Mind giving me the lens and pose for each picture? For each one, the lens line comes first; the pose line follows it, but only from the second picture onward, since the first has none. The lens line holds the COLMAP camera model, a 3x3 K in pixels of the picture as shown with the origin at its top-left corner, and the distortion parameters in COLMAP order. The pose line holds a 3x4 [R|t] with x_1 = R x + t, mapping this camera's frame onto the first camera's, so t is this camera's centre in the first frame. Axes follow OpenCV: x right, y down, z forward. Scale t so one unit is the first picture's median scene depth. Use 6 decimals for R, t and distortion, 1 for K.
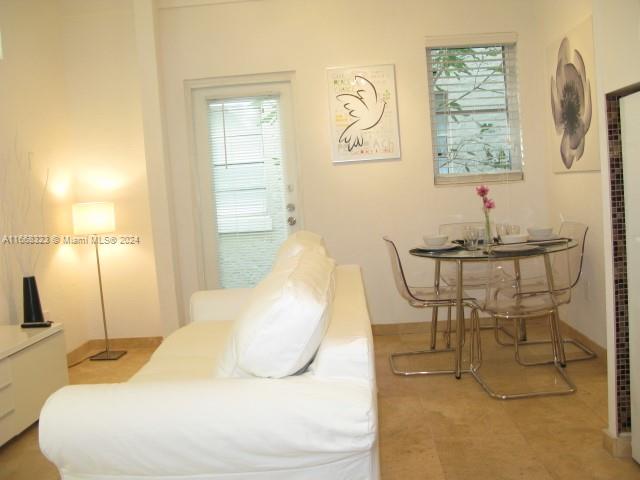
lens RADIAL K [[644.4, 0, 320.0], [0, 644.4, 240.0], [0, 0, 1]] dist [-0.202145, 0.232278]
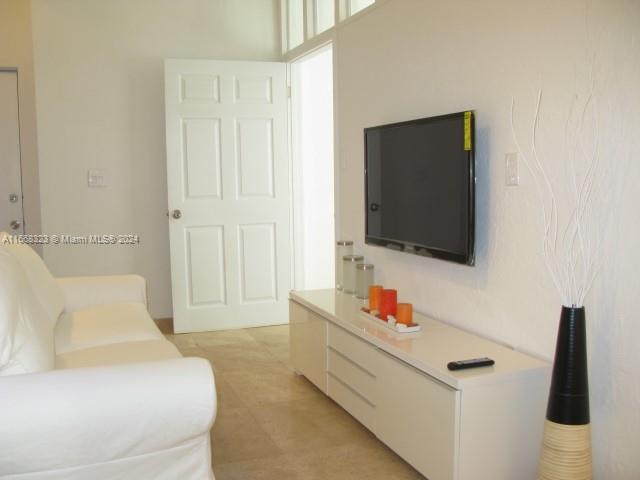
lens RADIAL K [[644.4, 0, 320.0], [0, 644.4, 240.0], [0, 0, 1]] dist [-0.202145, 0.232278]
pose [[-0.911669, 0.115131, -0.394468, -0.068304], [0.037936, 0.979430, 0.198187, -0.085963], [0.409171, 0.165717, -0.897283, 1.131108]]
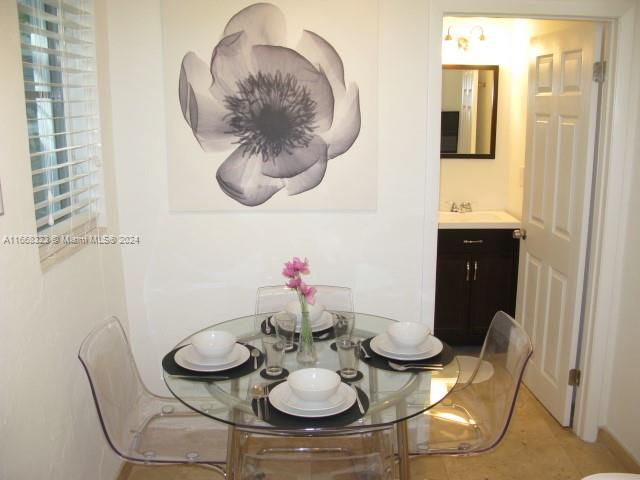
lens RADIAL K [[644.4, 0, 320.0], [0, 644.4, 240.0], [0, 0, 1]] dist [-0.202145, 0.232278]
pose [[-0.047182, -0.147377, 0.987954, -0.241105], [0.087594, 0.984635, 0.151066, -0.155979], [-0.995038, 0.093666, -0.033548, 0.859038]]
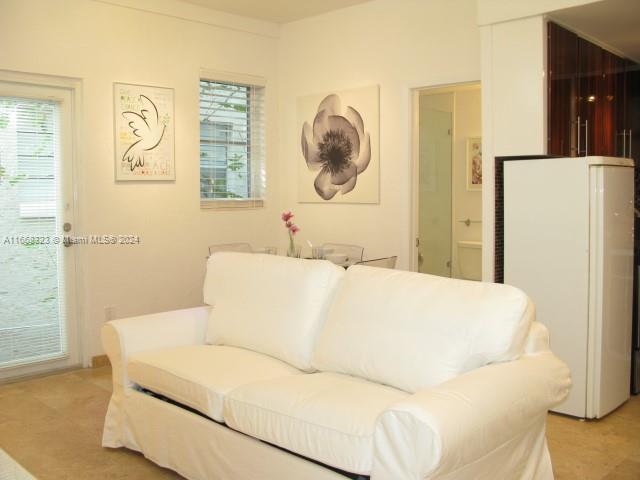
lens RADIAL K [[644.4, 0, 320.0], [0, 644.4, 240.0], [0, 0, 1]] dist [-0.202145, 0.232278]
pose [[0.669920, 0.006209, 0.742407, -0.489635], [0.020335, 0.999436, -0.026708, -0.002280], [-0.742155, 0.032989, 0.669416, 0.154984]]
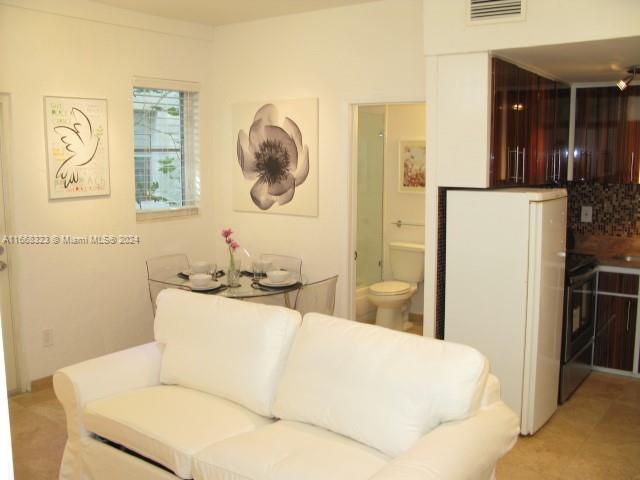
lens RADIAL K [[644.4, 0, 320.0], [0, 644.4, 240.0], [0, 0, 1]] dist [-0.202145, 0.232278]
pose [[0.563344, -0.047138, 0.824877, -0.519772], [0.027225, 0.998888, 0.038489, -0.090289], [-0.825774, 0.000775, 0.564001, 0.182905]]
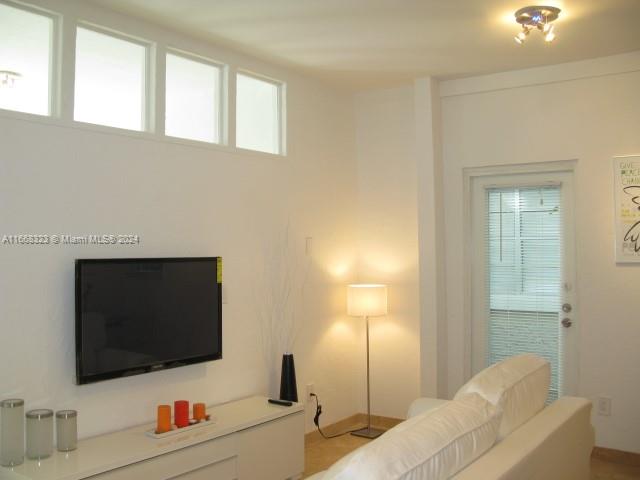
lens RADIAL K [[644.4, 0, 320.0], [0, 644.4, 240.0], [0, 0, 1]] dist [-0.202145, 0.232278]
pose [[0.835856, 0.051628, -0.546515, 0.152378], [-0.091788, 0.994696, -0.046418, -0.077359], [0.541220, 0.088962, 0.836162, 0.059145]]
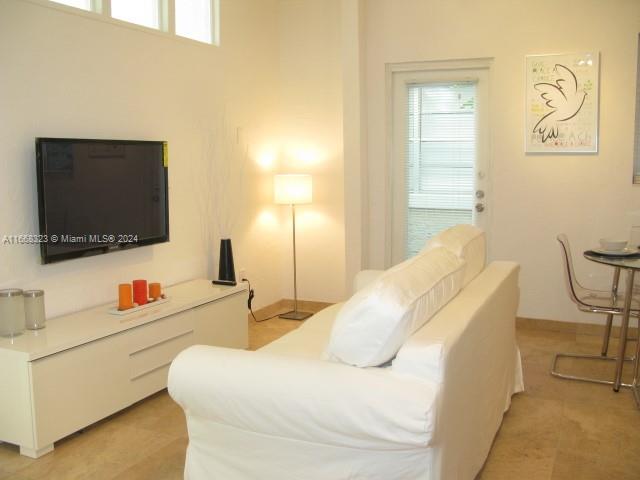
lens RADIAL K [[644.4, 0, 320.0], [0, 644.4, 240.0], [0, 0, 1]] dist [-0.202145, 0.232278]
pose [[0.927713, 0.104163, -0.358467, 0.092056], [-0.084903, 0.993990, 0.069104, -0.028293], [0.363510, -0.033674, 0.930981, -0.021712]]
